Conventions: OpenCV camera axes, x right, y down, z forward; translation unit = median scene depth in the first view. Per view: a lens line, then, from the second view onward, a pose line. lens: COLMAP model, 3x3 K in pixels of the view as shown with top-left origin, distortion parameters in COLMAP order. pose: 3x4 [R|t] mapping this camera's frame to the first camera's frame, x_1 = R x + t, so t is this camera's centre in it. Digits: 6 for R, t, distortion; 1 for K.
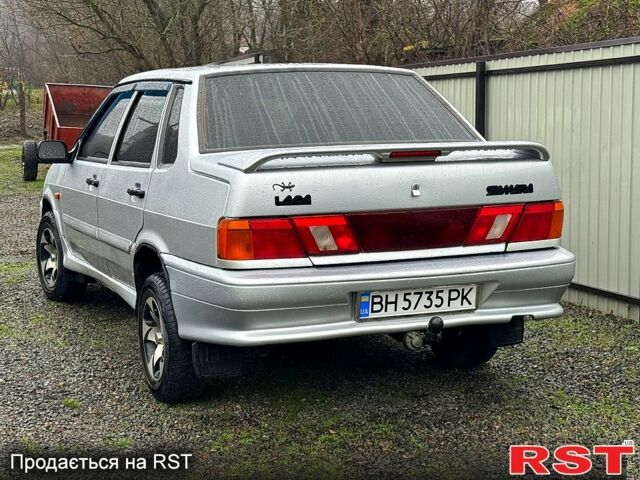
lens RADIAL K [[1211.4, 0, 318.2], [0, 1211.4, 237.1], [0, 0, 1]] dist [0.118101, 0.000000]
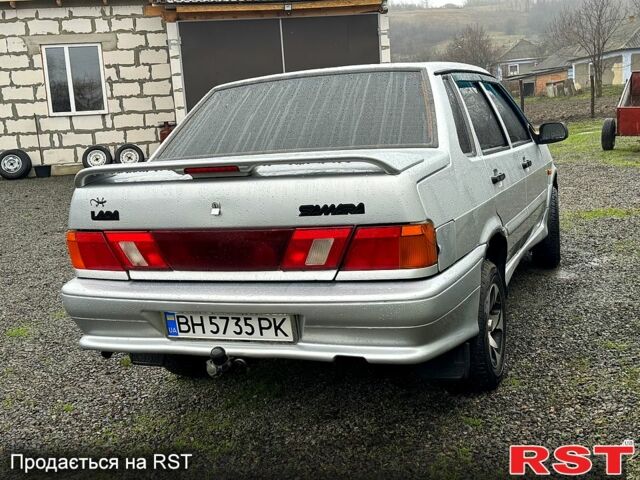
lens RADIAL K [[862.0, 0, 309.7], [0, 862.0, 255.3], [0, 0, 1]] dist [0.121193, 0.000000]
pose [[0.707613, 0.079817, -0.702078, 0.590463], [-0.017100, 0.995243, 0.095911, -0.066784], [0.706393, -0.055863, 0.705612, 0.572729]]
